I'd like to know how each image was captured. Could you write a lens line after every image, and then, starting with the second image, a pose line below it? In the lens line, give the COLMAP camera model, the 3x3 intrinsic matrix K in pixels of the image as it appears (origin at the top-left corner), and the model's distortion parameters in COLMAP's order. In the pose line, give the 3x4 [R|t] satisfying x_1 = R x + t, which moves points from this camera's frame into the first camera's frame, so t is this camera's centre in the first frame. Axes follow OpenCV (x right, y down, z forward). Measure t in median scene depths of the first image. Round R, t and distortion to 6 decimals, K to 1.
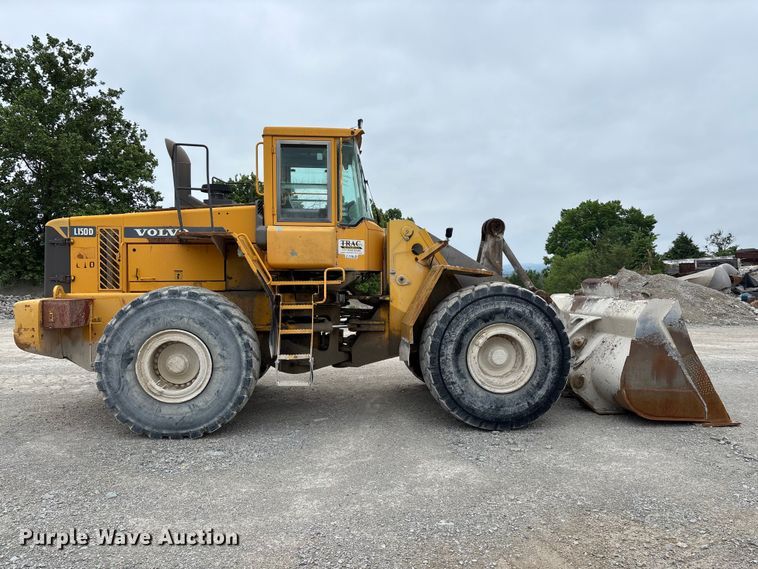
lens RADIAL K [[575.7, 0, 379.0], [0, 575.7, 284.5], [0, 0, 1]] dist [0.082401, -0.081386]
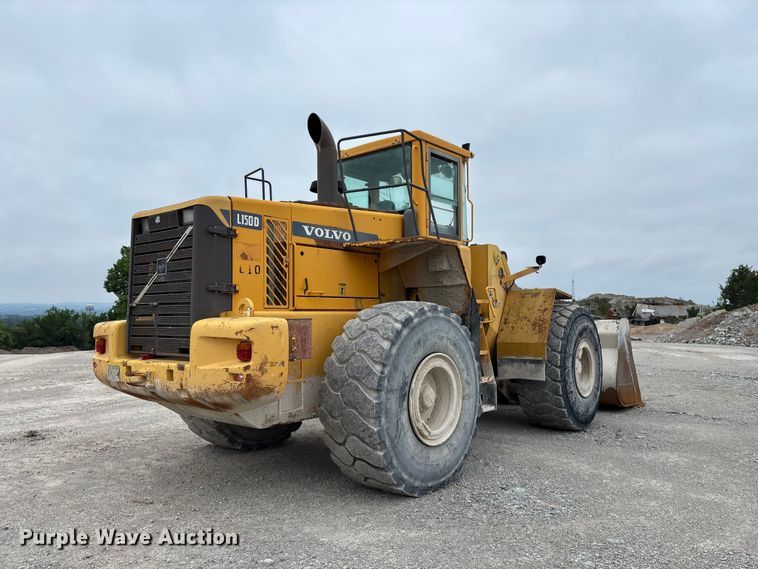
lens RADIAL K [[575.7, 0, 379.0], [0, 575.7, 284.5], [0, 0, 1]] dist [0.082401, -0.081386]
pose [[0.687773, 0.042249, 0.724695, -0.882975], [0.010283, 0.997638, -0.067921, 0.030511], [-0.725853, 0.054166, 0.685714, 0.435241]]
